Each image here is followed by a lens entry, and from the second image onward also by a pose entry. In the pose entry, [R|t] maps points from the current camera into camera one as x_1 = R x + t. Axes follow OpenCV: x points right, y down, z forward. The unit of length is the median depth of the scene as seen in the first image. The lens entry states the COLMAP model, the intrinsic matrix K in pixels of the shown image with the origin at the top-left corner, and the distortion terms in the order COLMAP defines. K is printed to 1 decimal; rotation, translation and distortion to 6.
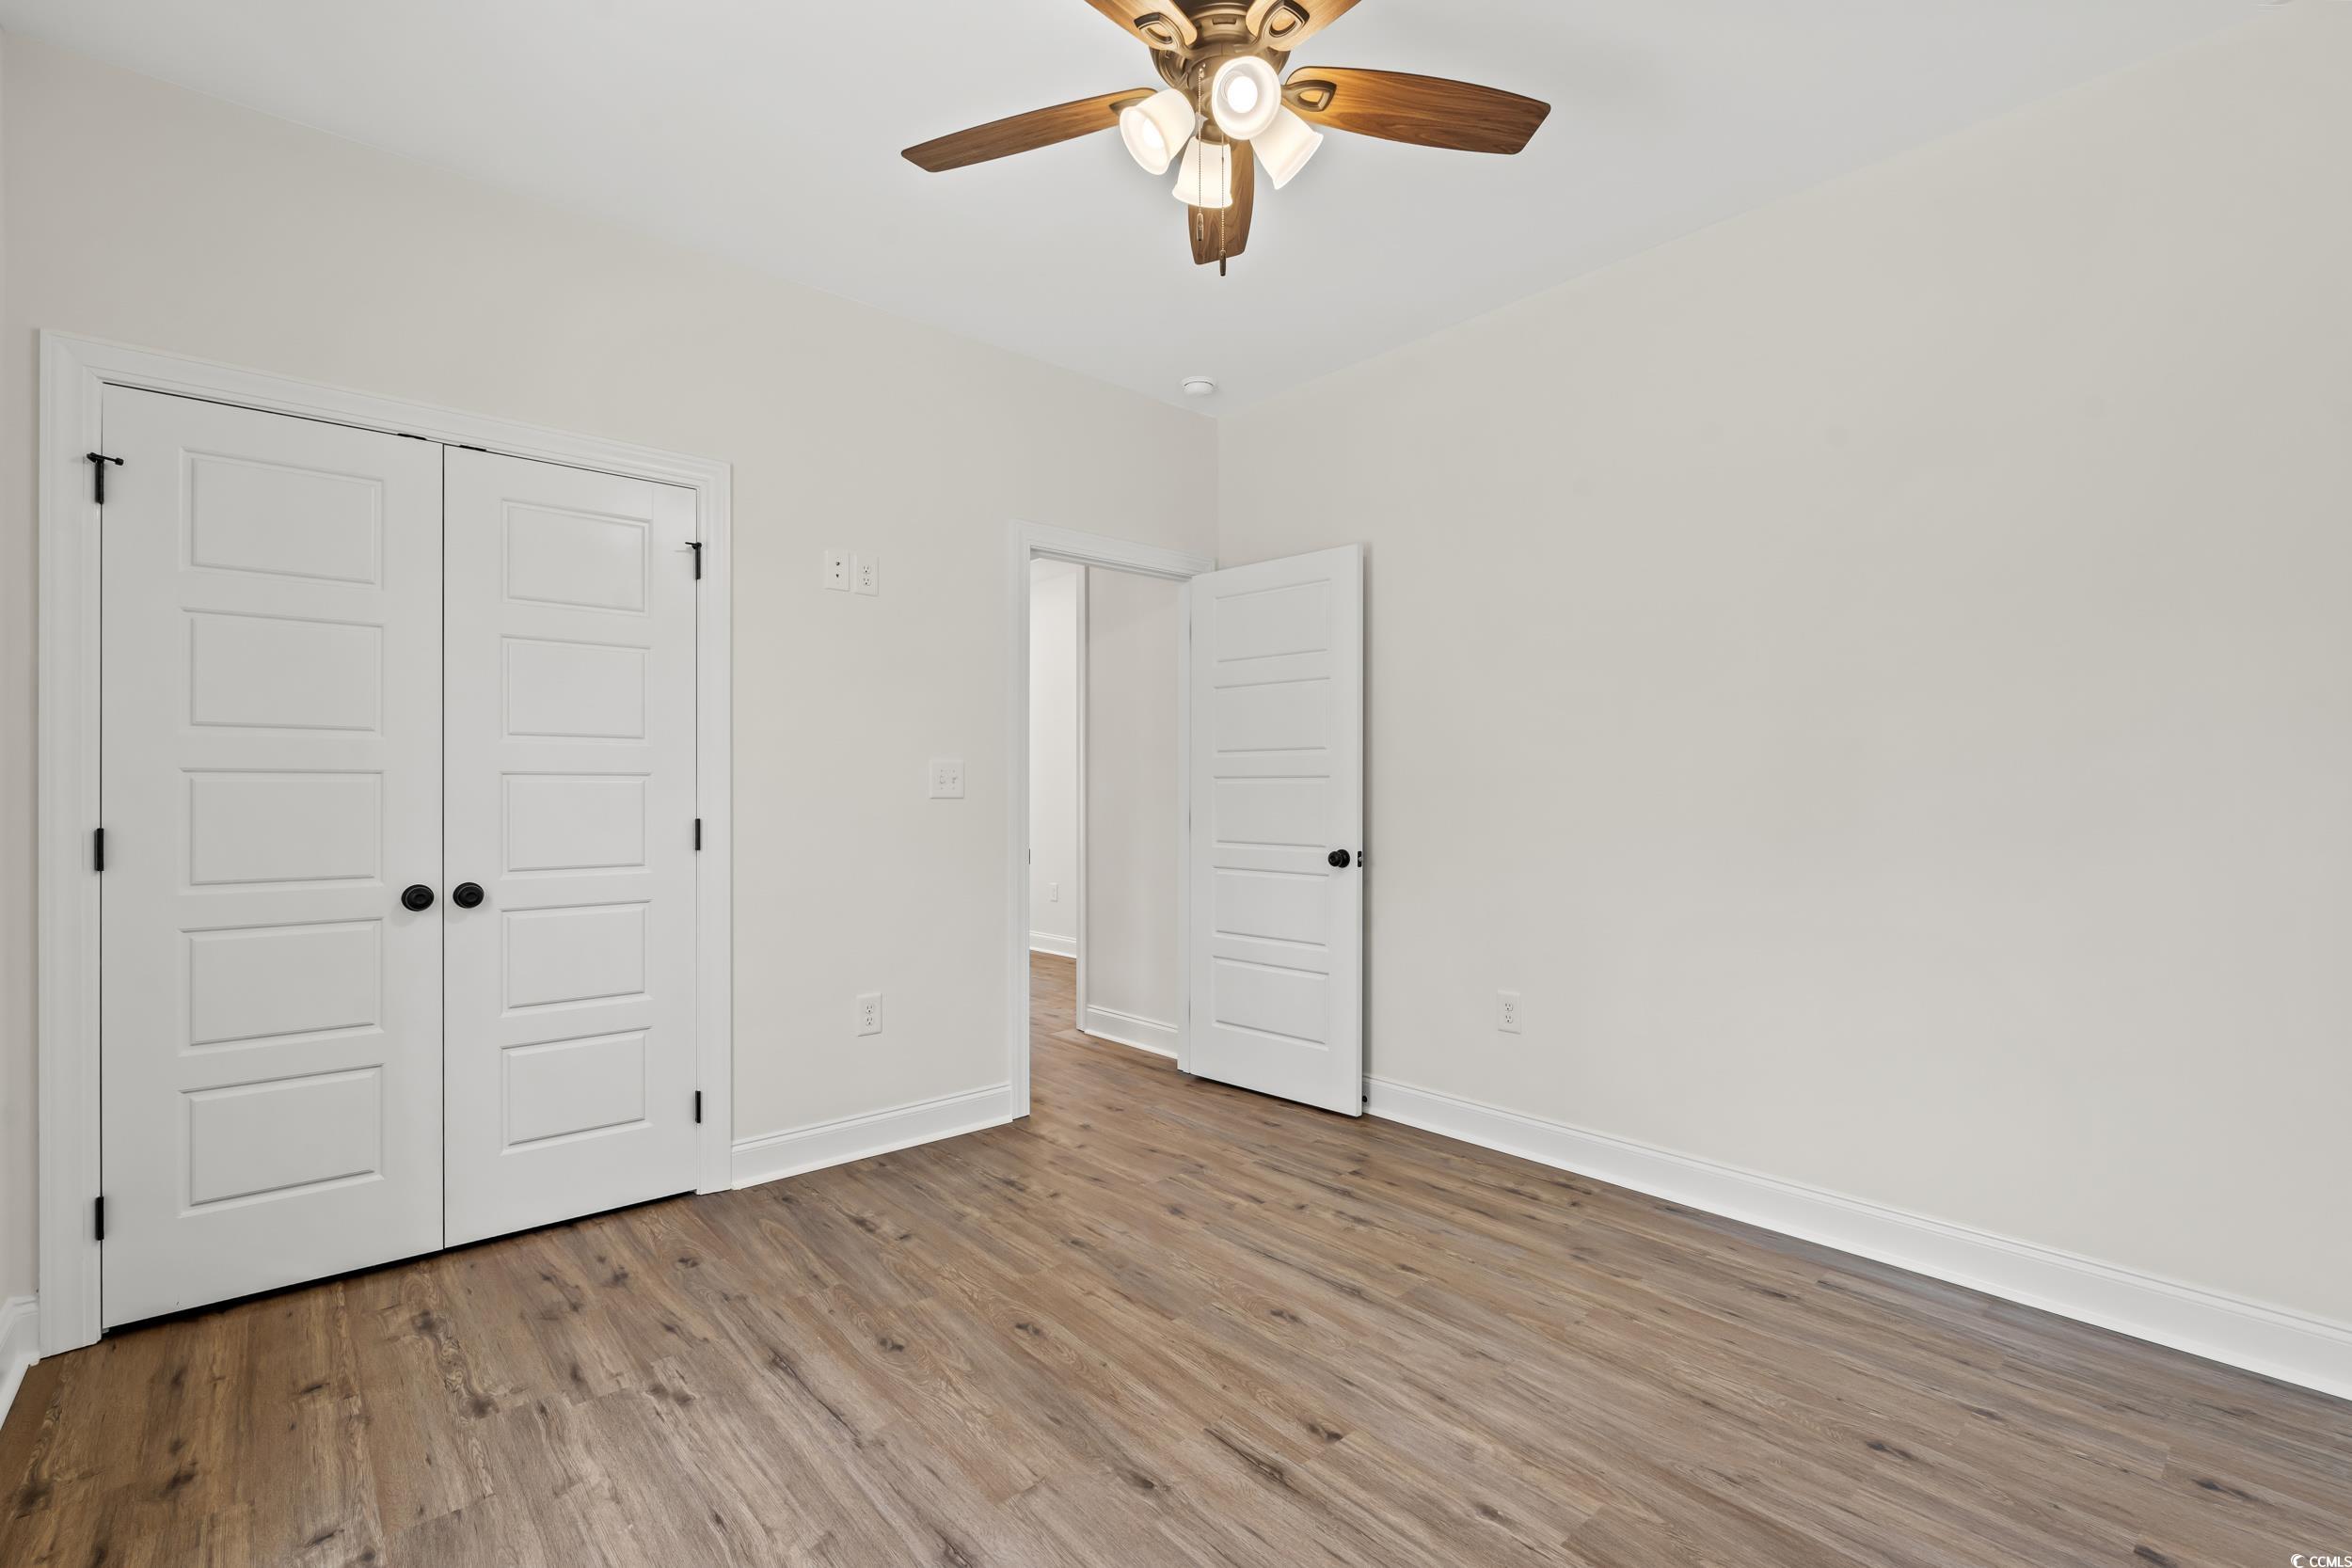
lens RADIAL K [[1040.6, 0, 1174.7], [0, 1040.6, 791.3], [0, 0, 1]] dist [-0.004201, 0.000721]
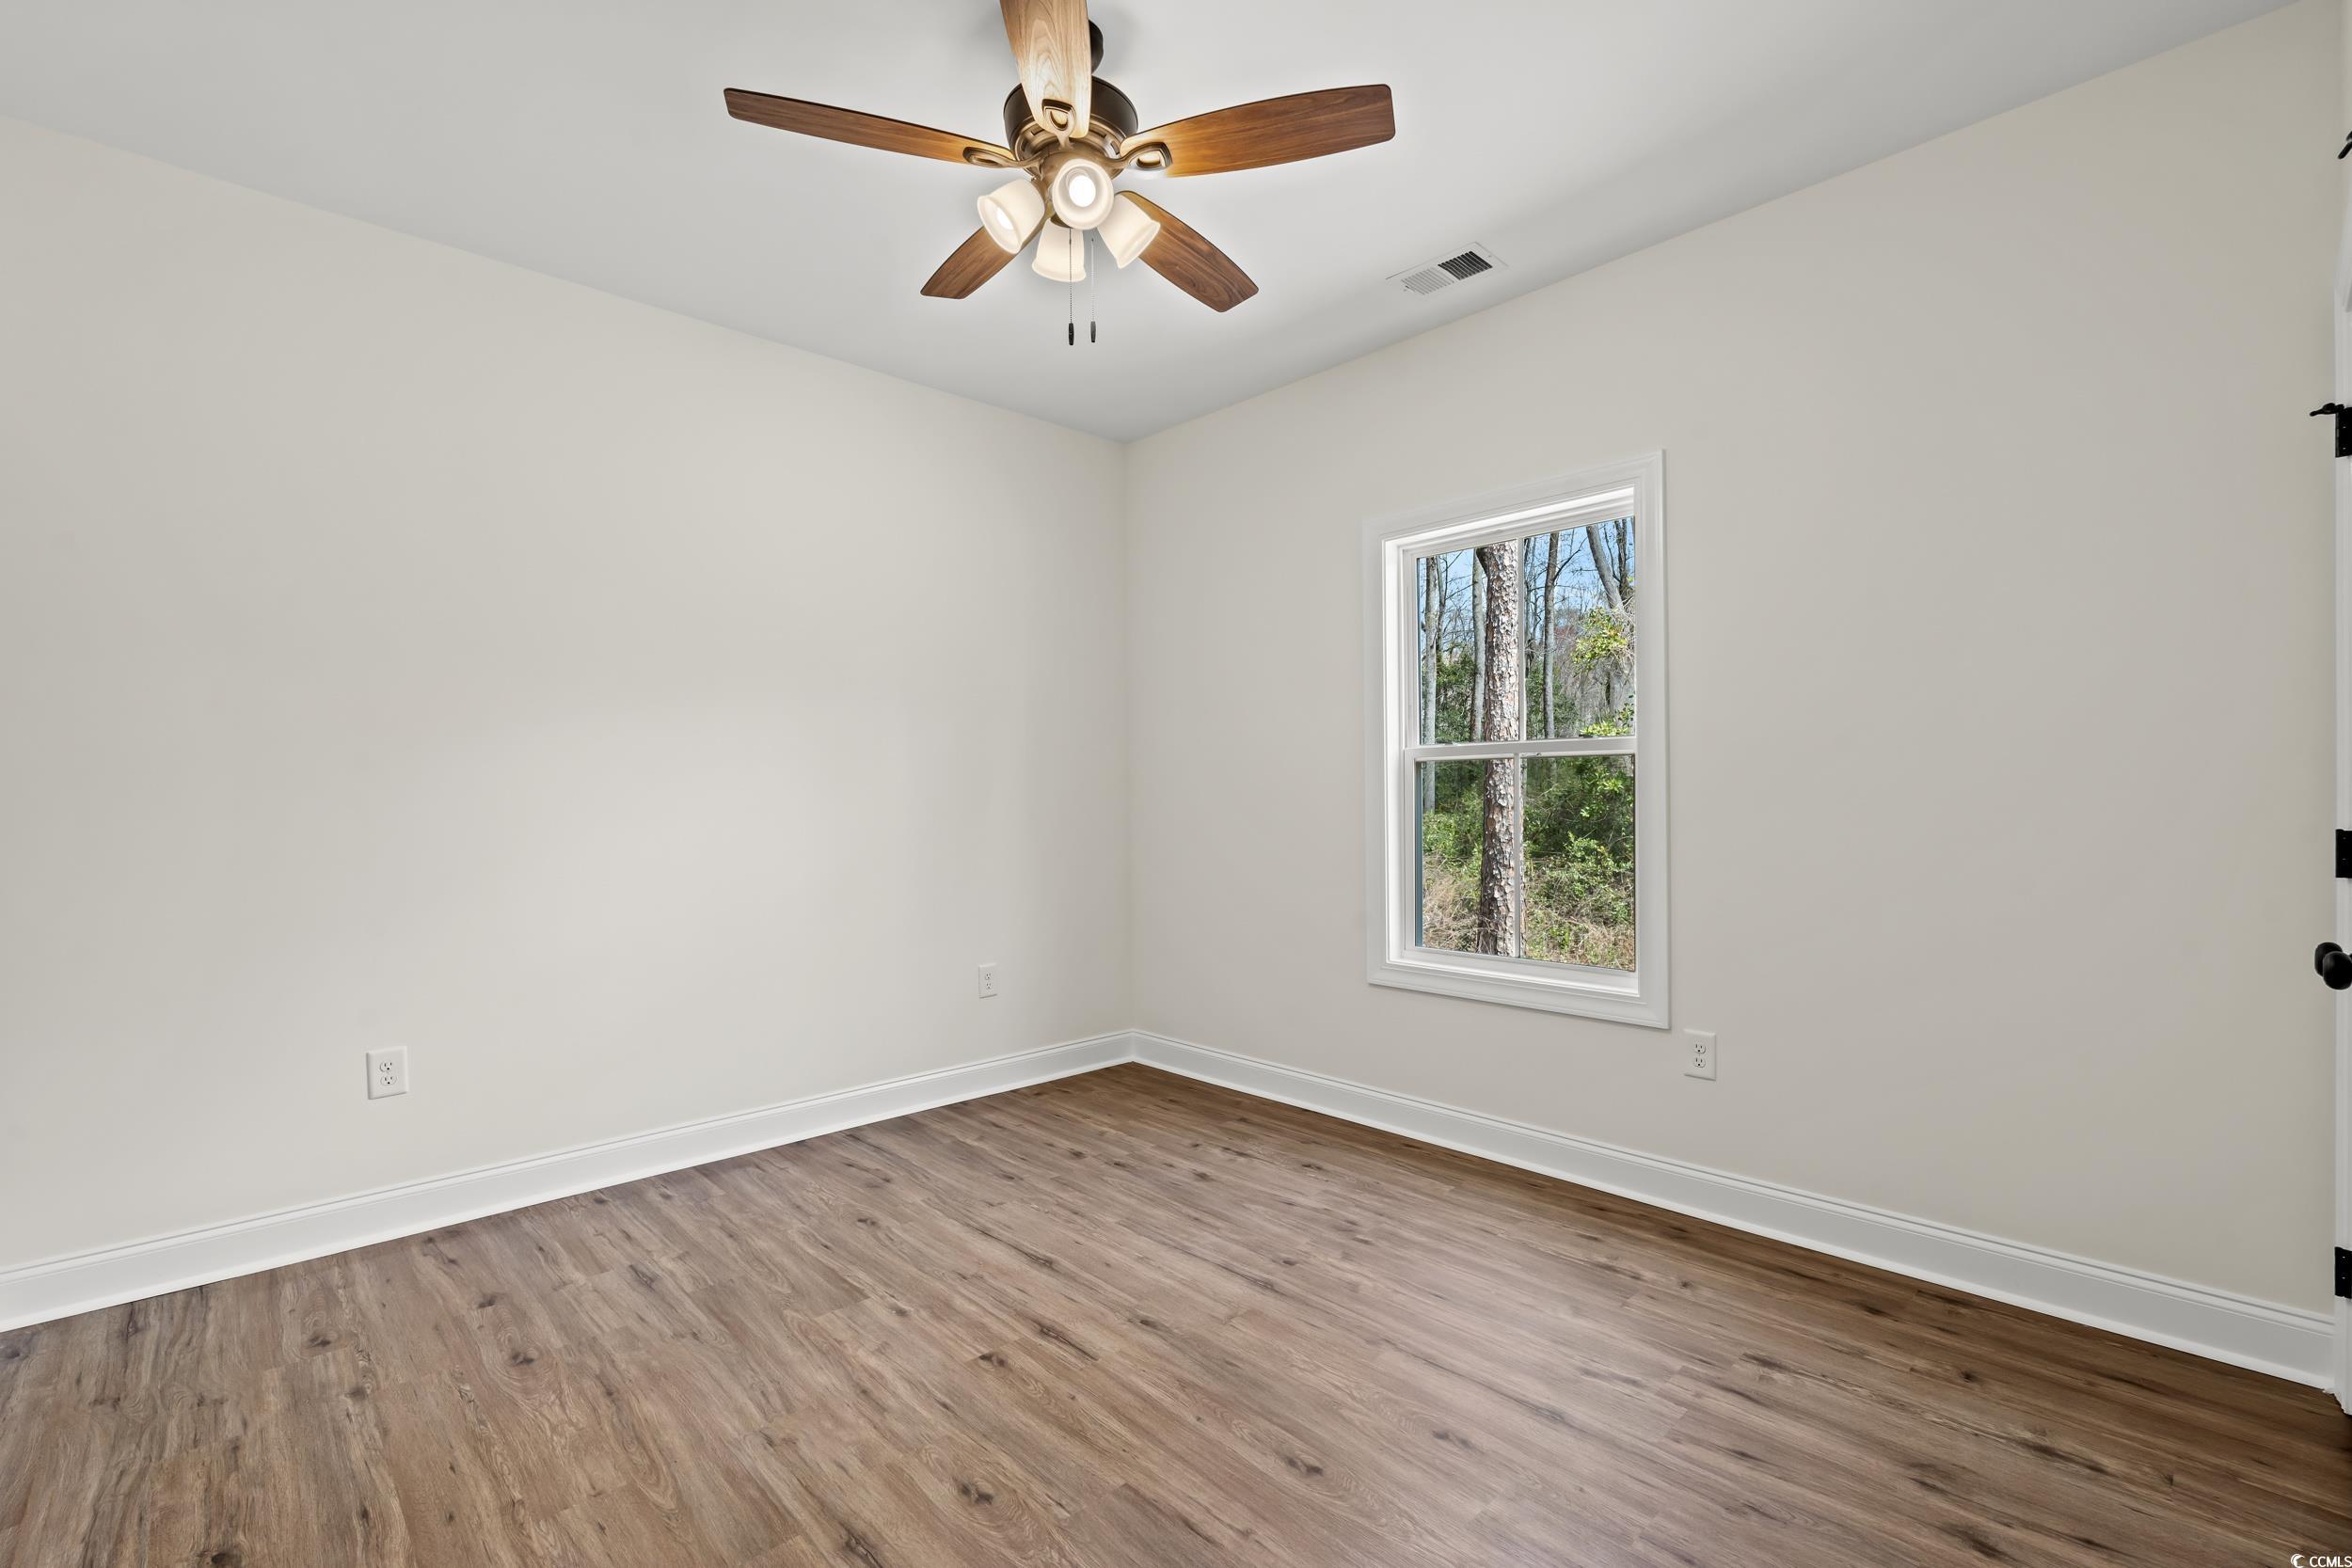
lens RADIAL K [[1040.6, 0, 1174.7], [0, 1040.6, 791.3], [0, 0, 1]] dist [-0.004201, 0.000721]
pose [[-0.999181, 0.008845, -0.039484, -0.014352], [0.009077, 0.999943, -0.005698, -0.001240], [0.039431, -0.006052, -0.999204, 1.884502]]
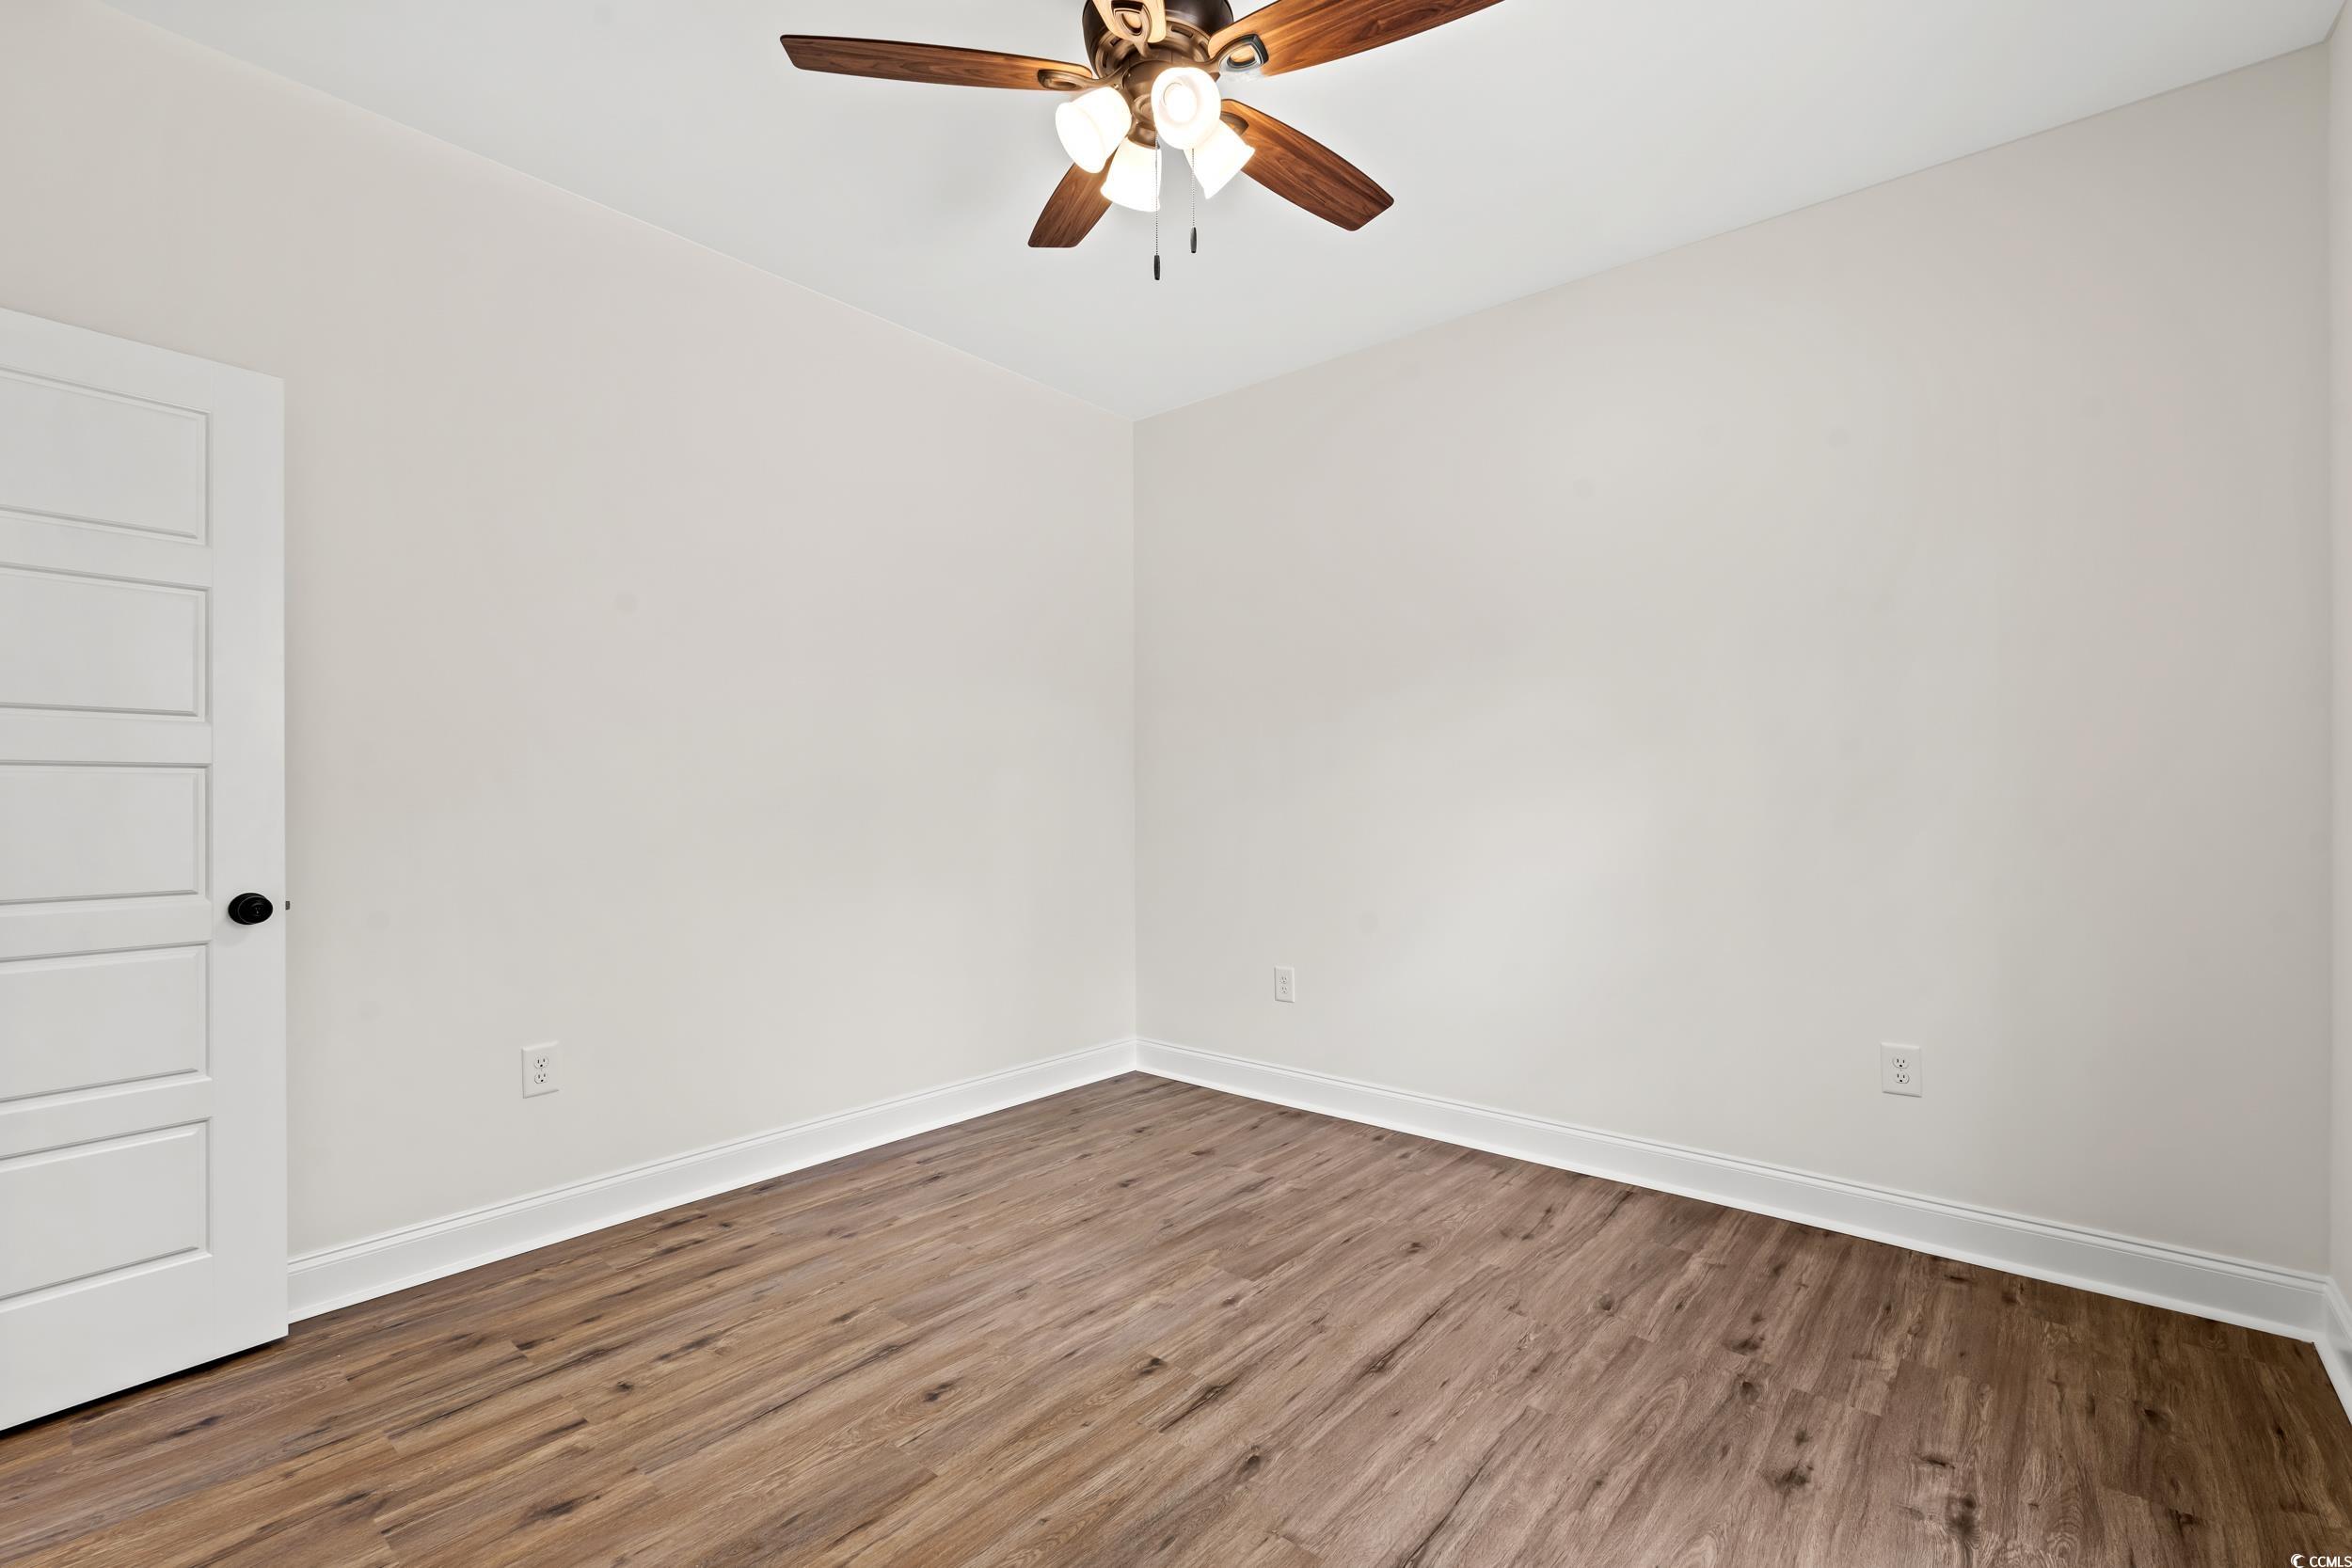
lens RADIAL K [[1040.6, 0, 1174.7], [0, 1040.6, 791.3], [0, 0, 1]] dist [-0.004201, 0.000721]
pose [[-0.149103, 0.001289, 0.988821, -0.841739], [0.000840, 0.999999, -0.001177, 0.001092], [-0.988821, 0.000655, -0.149104, 0.997255]]
